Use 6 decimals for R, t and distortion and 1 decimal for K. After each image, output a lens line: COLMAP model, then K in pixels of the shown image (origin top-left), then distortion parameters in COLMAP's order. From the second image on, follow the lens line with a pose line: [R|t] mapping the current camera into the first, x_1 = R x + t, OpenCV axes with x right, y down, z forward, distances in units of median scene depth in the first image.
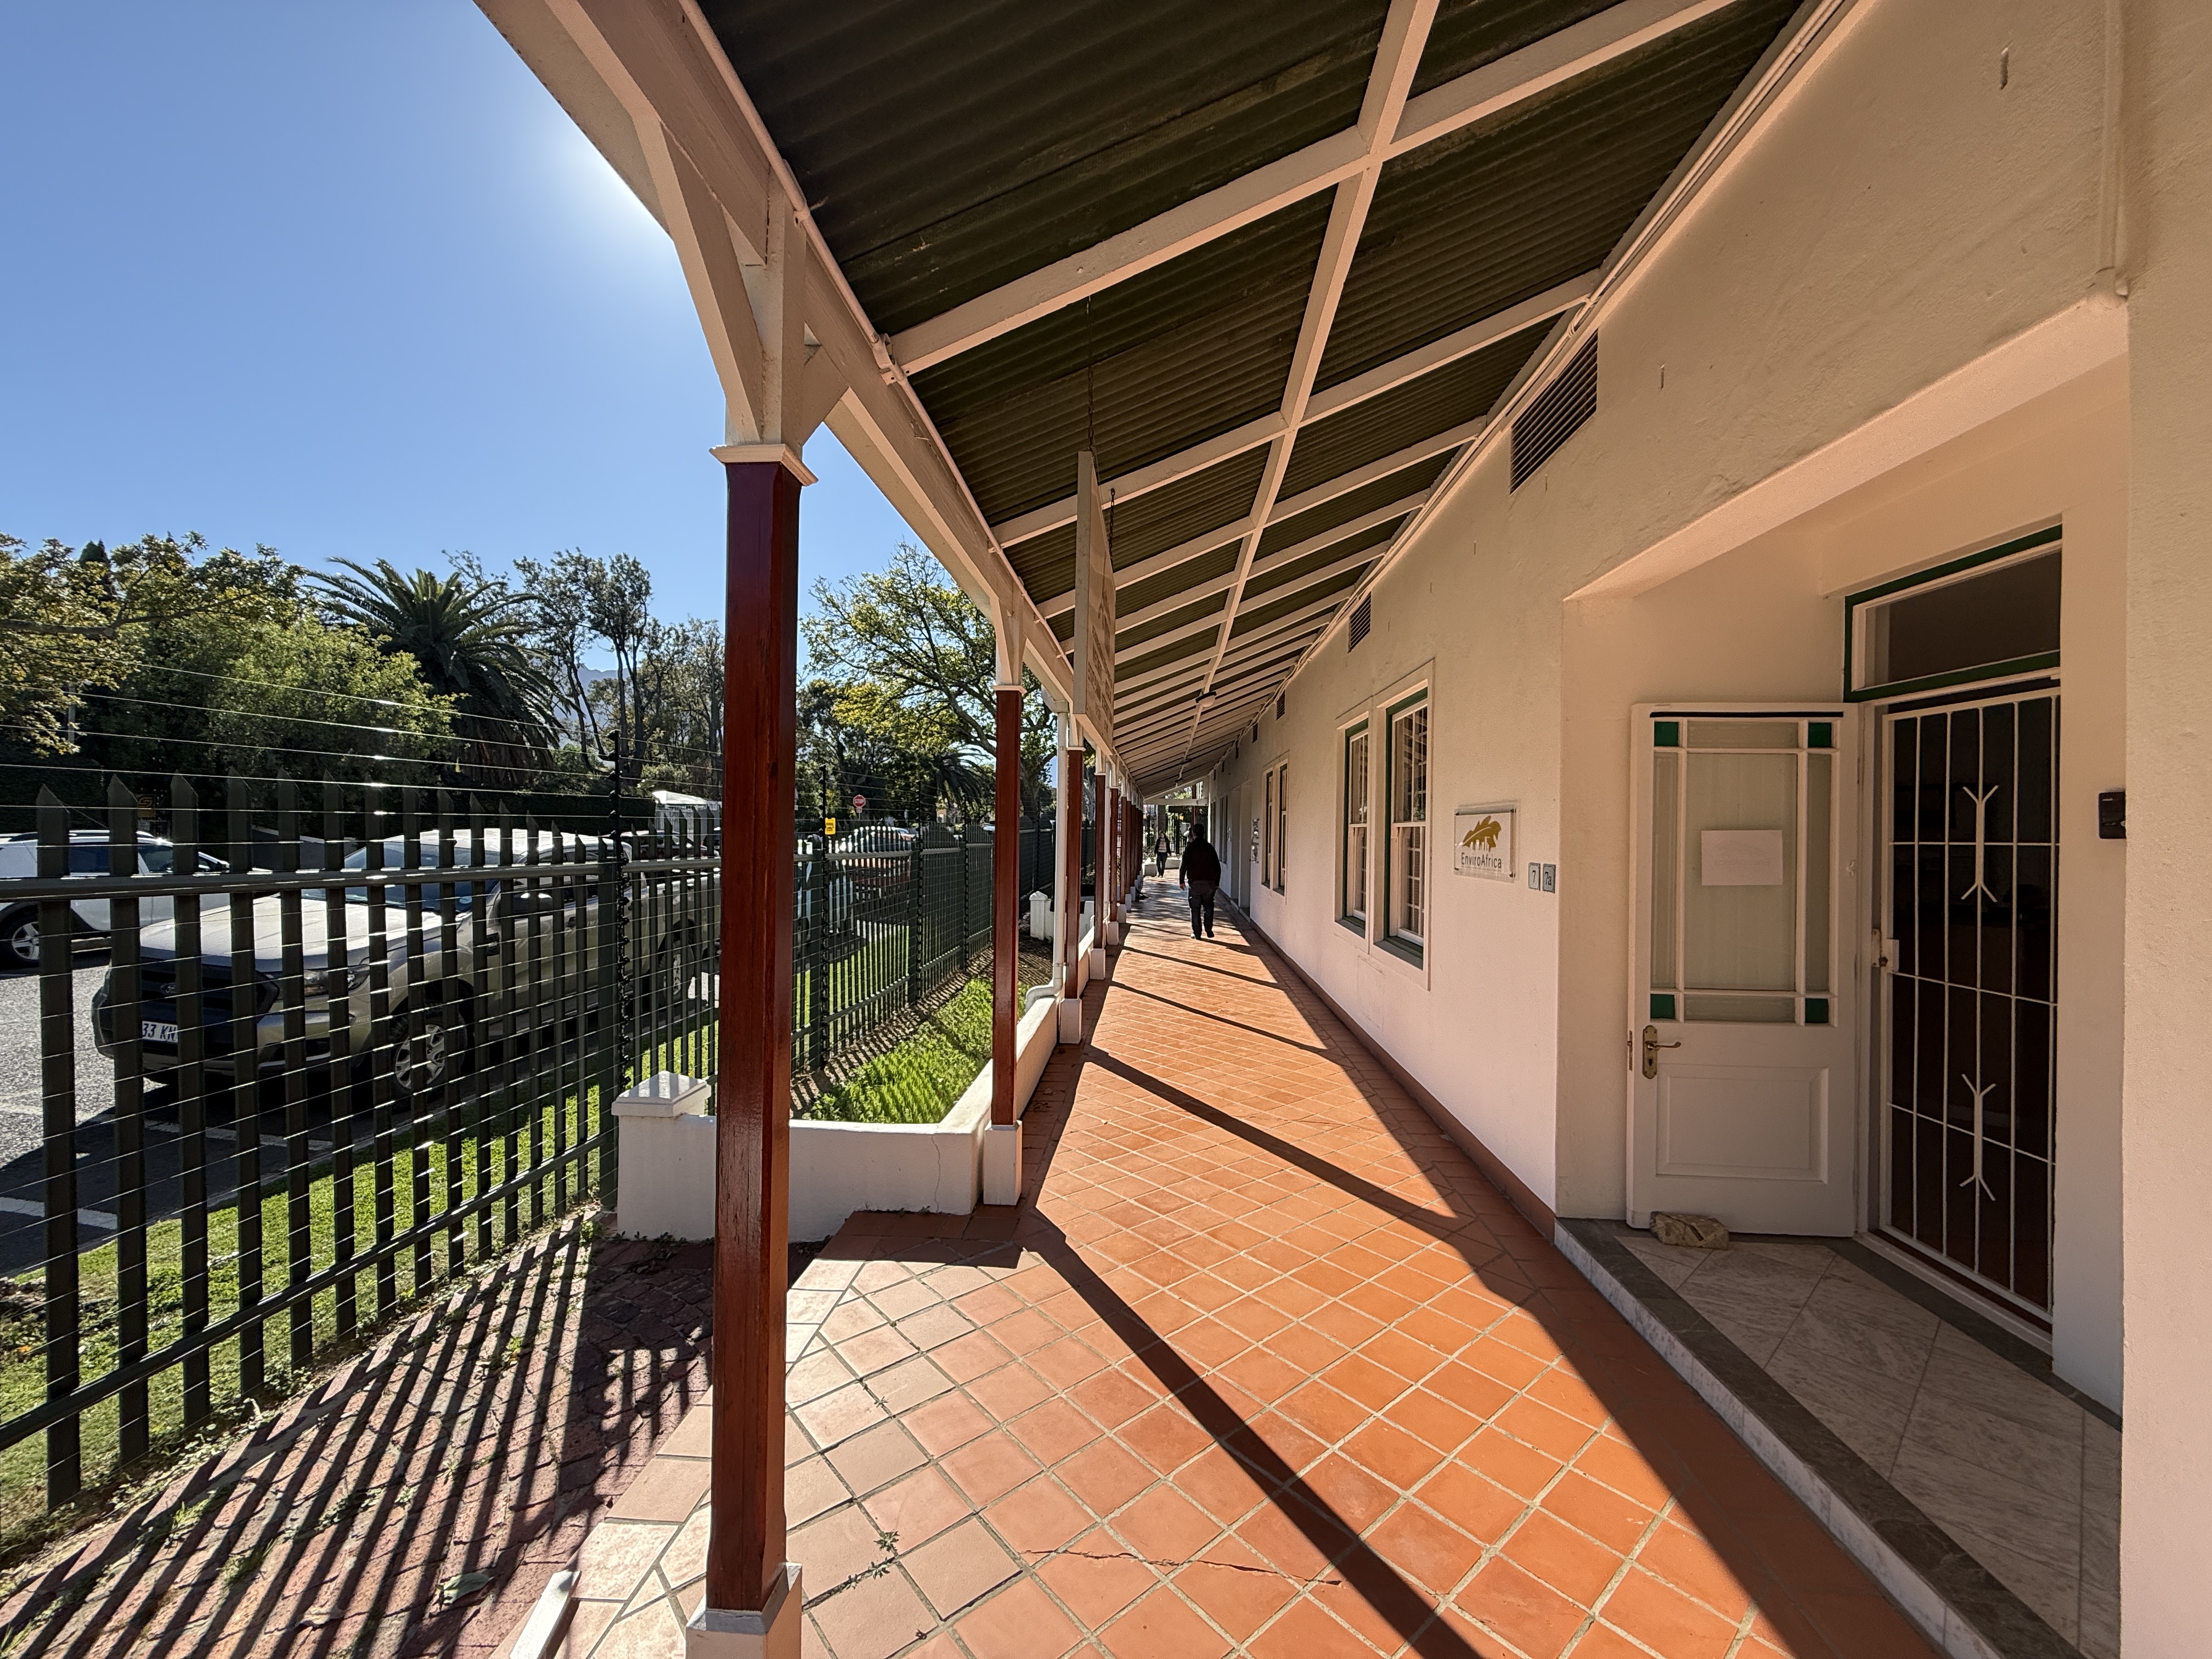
lens RADIAL K [[880.2, 0, 1098.6], [0, 880.2, 827.4], [0, 0, 1]] dist [0.002632, -0.002273]
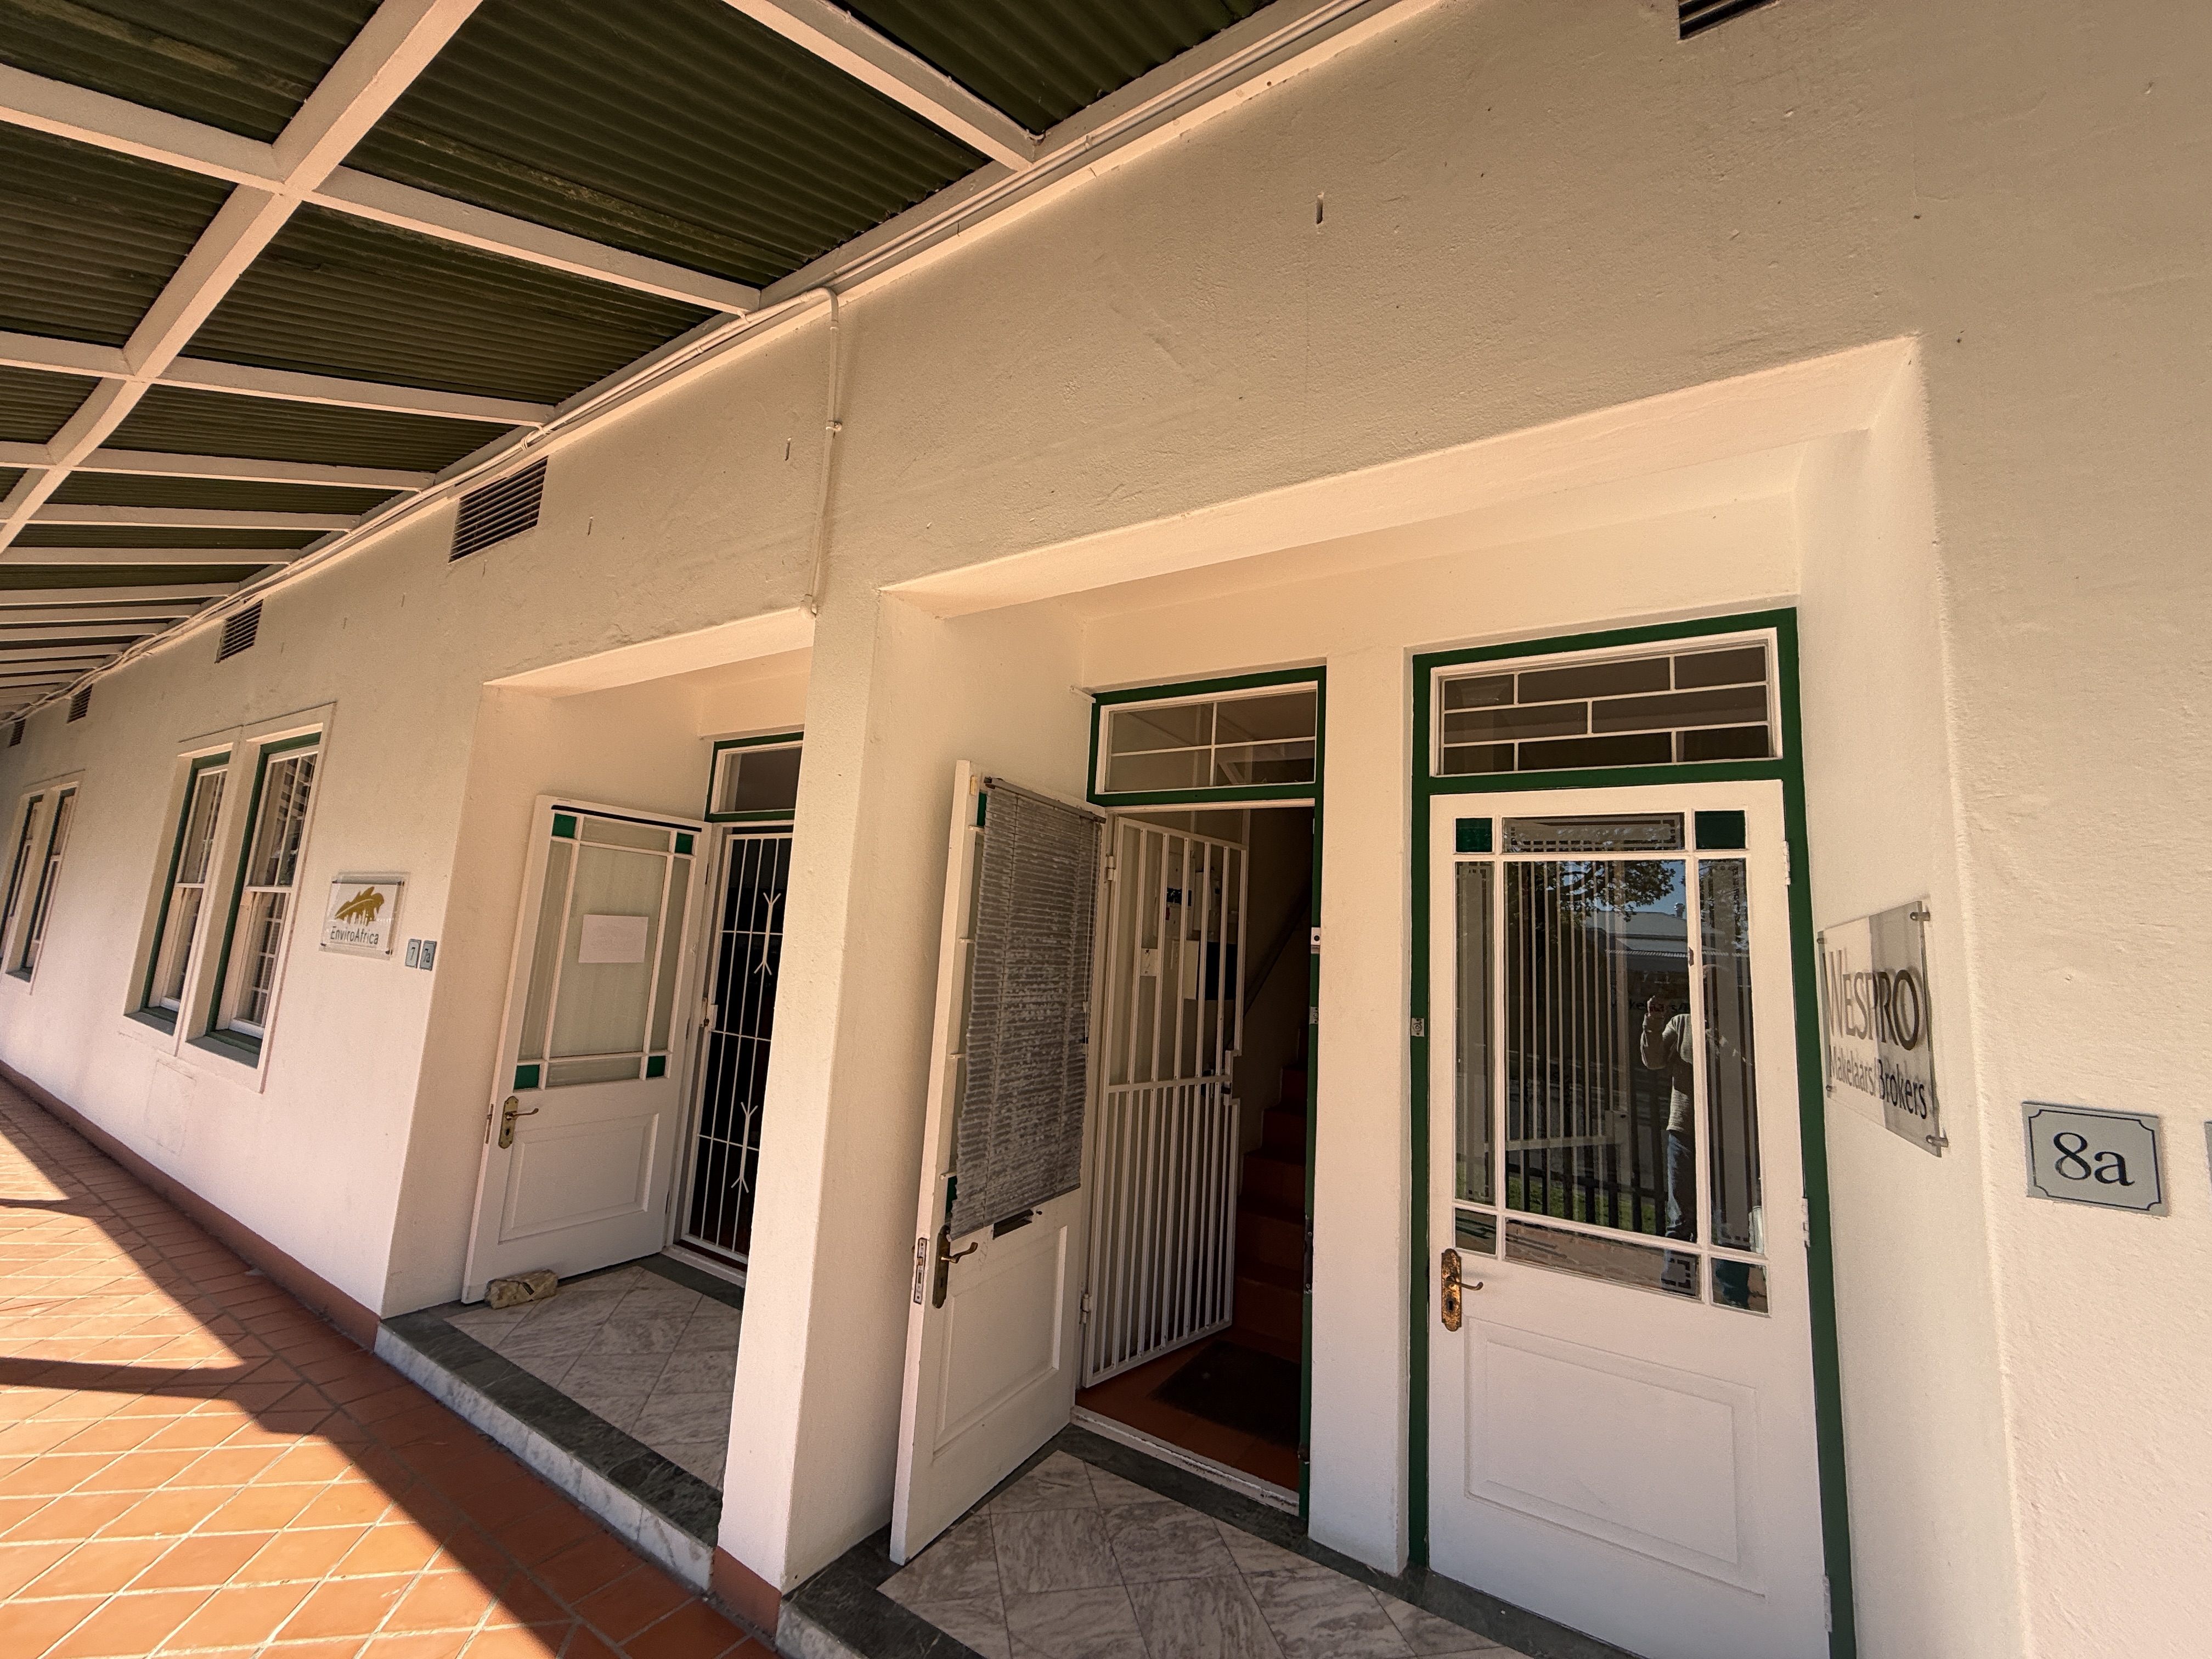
lens RADIAL K [[880.2, 0, 1098.6], [0, 880.2, 827.4], [0, 0, 1]] dist [0.002632, -0.002273]
pose [[0.474730, 0.137191, 0.869373, -0.004451], [-0.056501, 0.990490, -0.125451, -0.002463], [-0.878316, 0.010435, 0.477967, -0.130312]]
